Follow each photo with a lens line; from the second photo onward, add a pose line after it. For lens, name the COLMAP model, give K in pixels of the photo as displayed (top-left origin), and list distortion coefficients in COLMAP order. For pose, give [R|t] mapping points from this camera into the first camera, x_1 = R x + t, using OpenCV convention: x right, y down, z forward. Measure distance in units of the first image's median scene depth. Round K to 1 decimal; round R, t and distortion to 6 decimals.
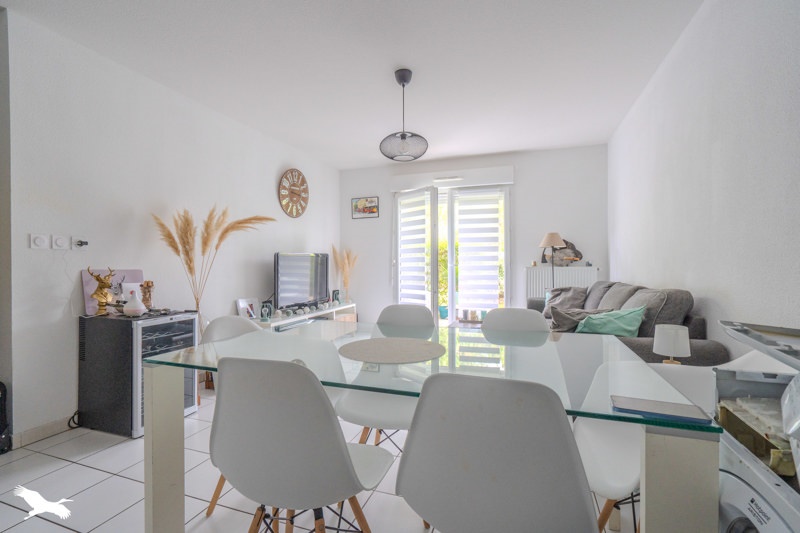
lens RADIAL K [[367.2, 0, 400.0], [0, 367.2, 267.2], [0, 0, 1]] dist [0.010004, -0.001103]
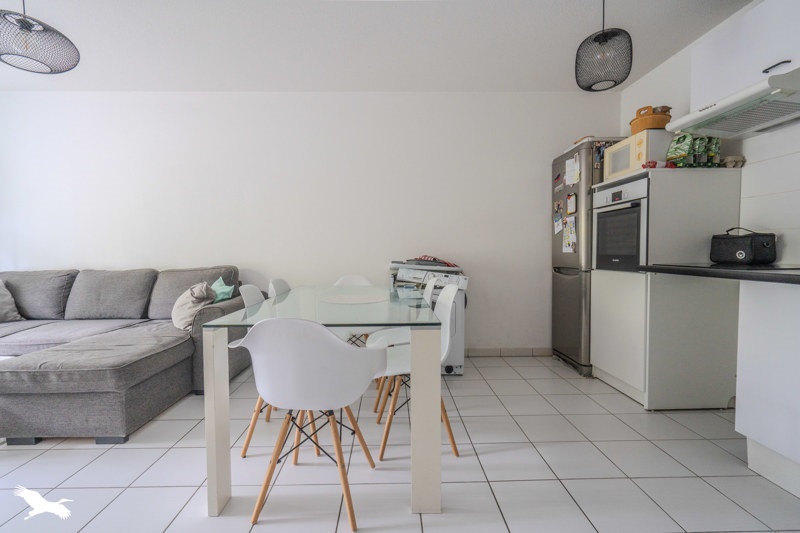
lens RADIAL K [[367.2, 0, 397.5], [0, 367.2, 264.5], [0, 0, 1]] dist [0.010004, -0.001103]
pose [[-0.368093, -0.031241, 0.929264, -0.487517], [0.008104, 0.999290, 0.036805, -0.000820], [-0.929754, 0.021078, -0.367578, 0.420485]]
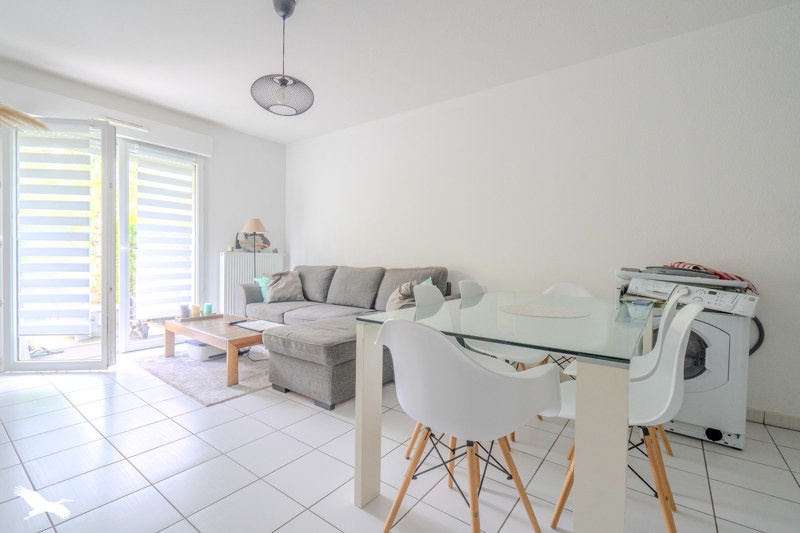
lens RADIAL K [[367.2, 0, 400.9], [0, 367.2, 262.3], [0, 0, 1]] dist [0.010004, -0.001103]
pose [[0.281821, -0.007774, 0.959436, -0.432849], [-0.011612, 0.999866, 0.011512, 0.008716], [-0.959397, -0.014386, 0.281693, 0.320920]]
